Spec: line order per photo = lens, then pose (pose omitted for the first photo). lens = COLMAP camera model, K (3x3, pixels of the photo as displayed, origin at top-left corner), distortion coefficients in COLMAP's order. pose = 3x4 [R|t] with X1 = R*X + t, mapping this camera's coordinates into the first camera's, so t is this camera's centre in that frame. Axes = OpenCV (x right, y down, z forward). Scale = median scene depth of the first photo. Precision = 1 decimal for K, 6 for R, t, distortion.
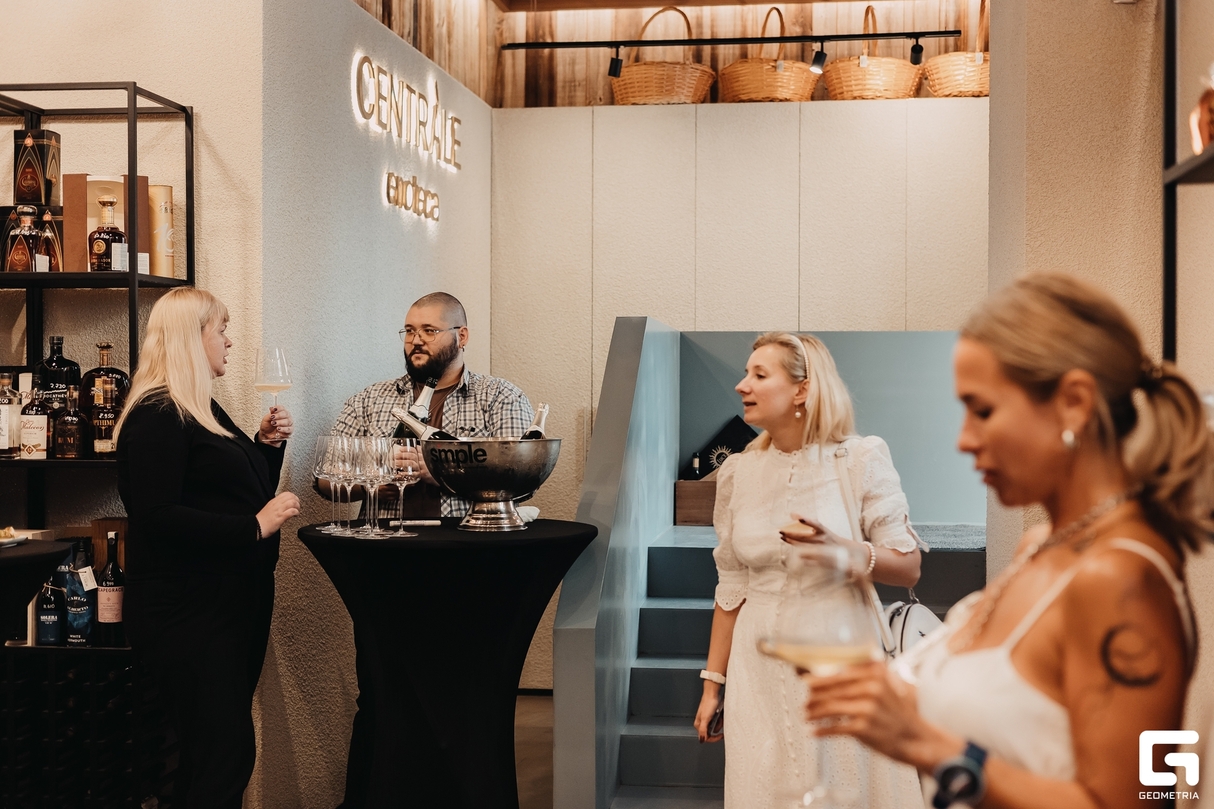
lens RADIAL K [[1748.4, 0, 607.0], [0, 1748.4, 404.5], [0, 0, 1]] dist [0.031770, 0.021647]
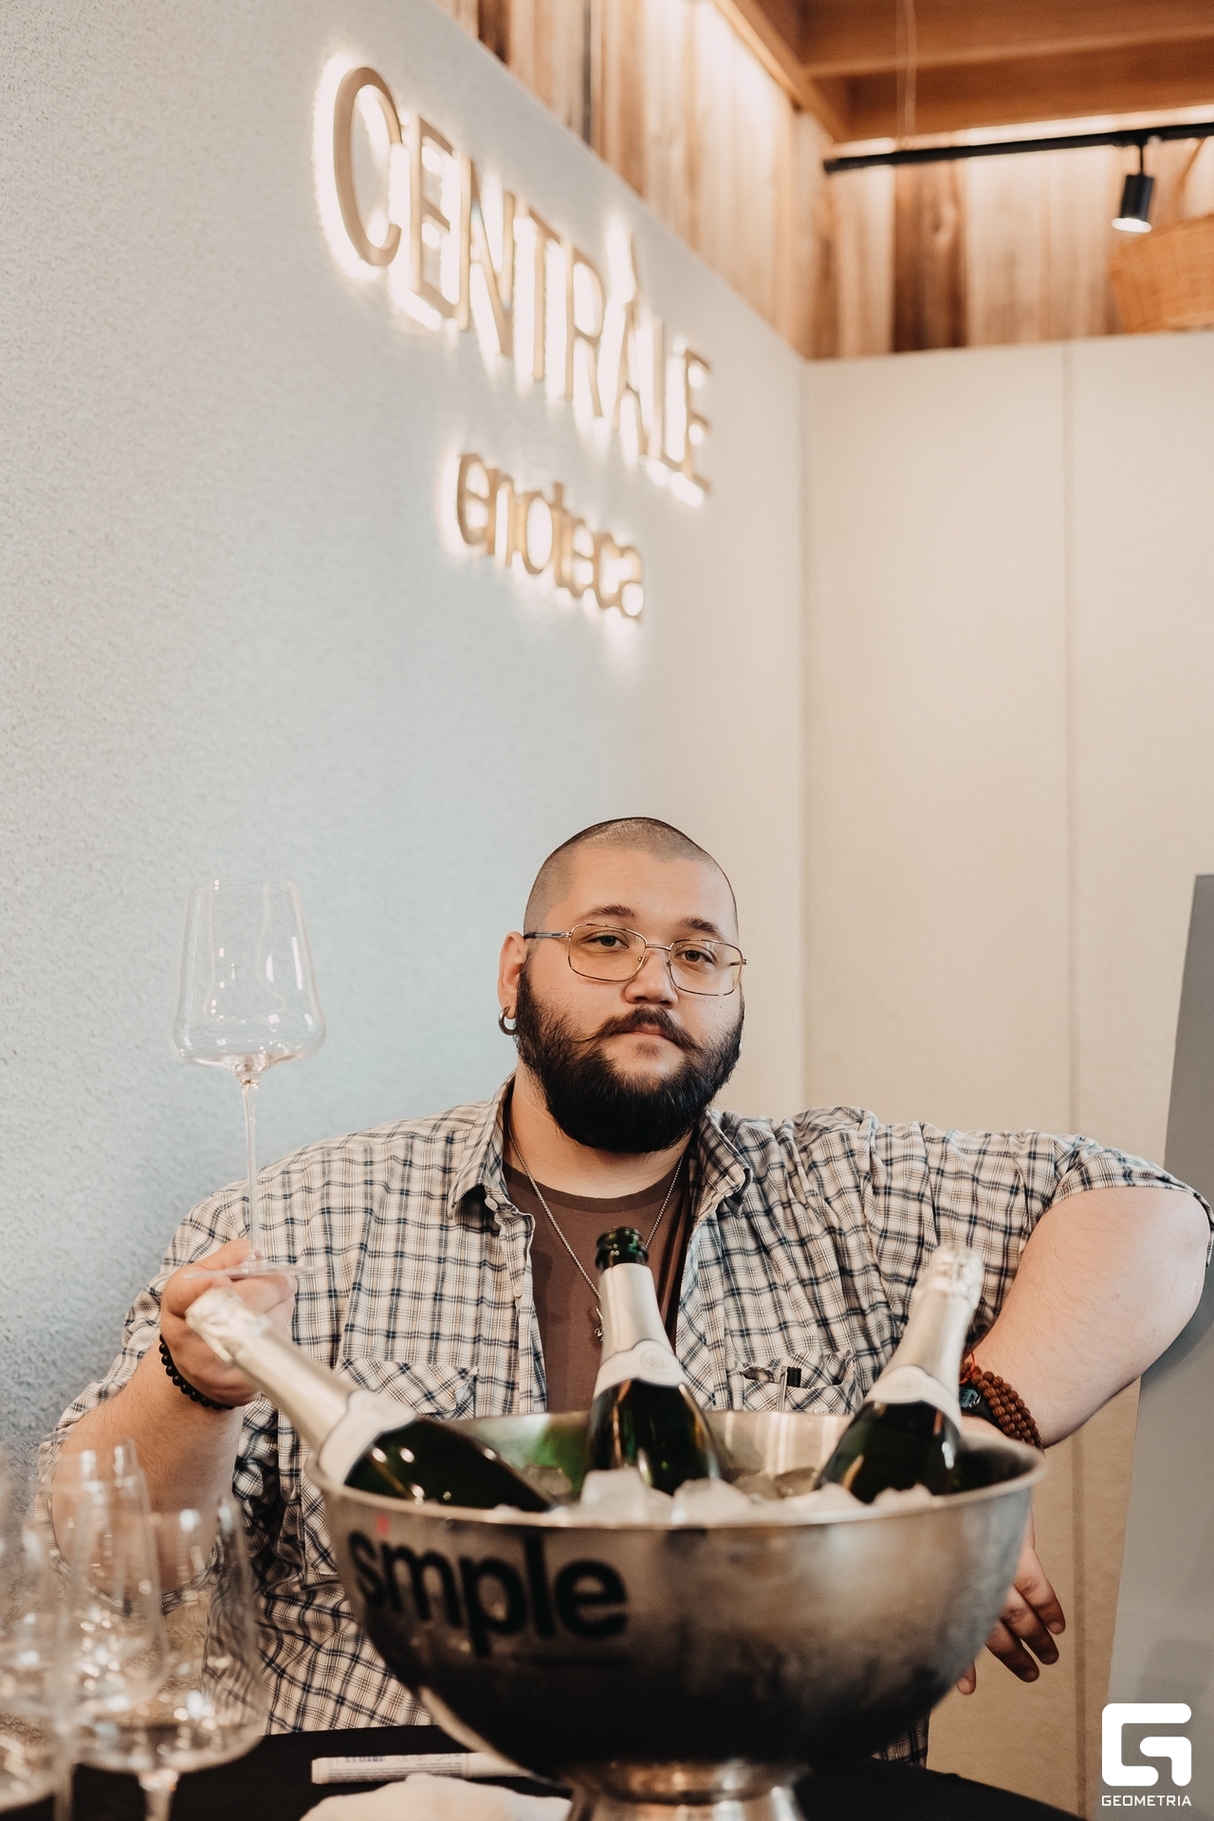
lens RADIAL K [[2622.6, 0, 607.0], [0, 2622.6, 910.5], [0, 0, 1]] dist [0.031770, 0.021647]
pose [[0.986442, -0.013273, -0.163571, -0.025352], [0.004427, 0.998513, -0.054326, -0.026682], [0.164049, 0.052866, 0.985035, 0.720290]]
